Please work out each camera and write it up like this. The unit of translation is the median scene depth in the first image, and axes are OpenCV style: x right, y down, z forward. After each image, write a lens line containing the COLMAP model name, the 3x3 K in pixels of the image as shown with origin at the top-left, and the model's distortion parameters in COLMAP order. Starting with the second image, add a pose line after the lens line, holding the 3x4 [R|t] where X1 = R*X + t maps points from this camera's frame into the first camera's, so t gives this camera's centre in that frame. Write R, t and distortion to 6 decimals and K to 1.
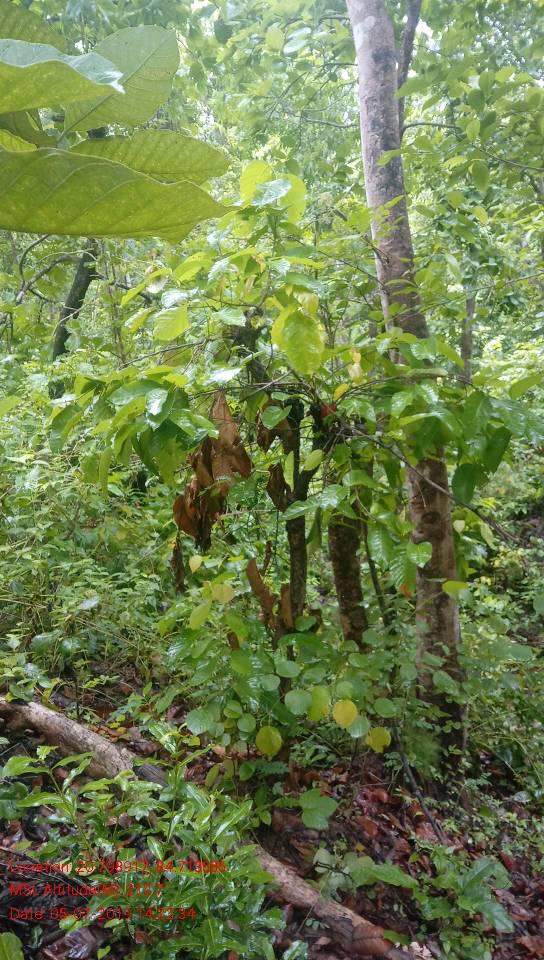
lens RADIAL K [[734.3, 0, 272.0], [0, 734.3, 480.0], [0, 0, 1]] dist [0.086774, -0.123299]
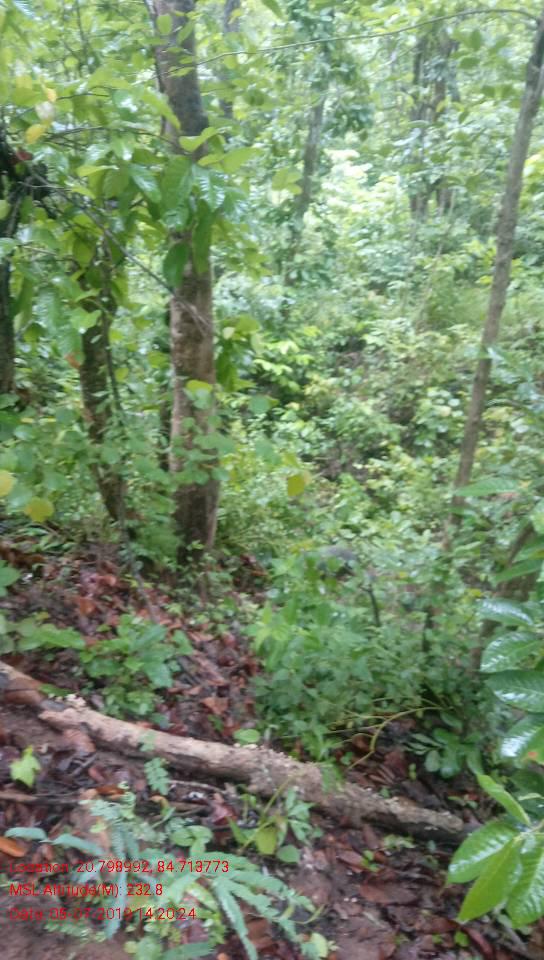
lens RADIAL K [[734.3, 0, 272.0], [0, 734.3, 480.0], [0, 0, 1]] dist [0.086774, -0.123299]
pose [[0.980770, 0.058656, 0.186143, 0.149717], [-0.098795, 0.971751, 0.214335, 0.039800], [-0.168313, -0.228604, 0.958859, 0.004336]]
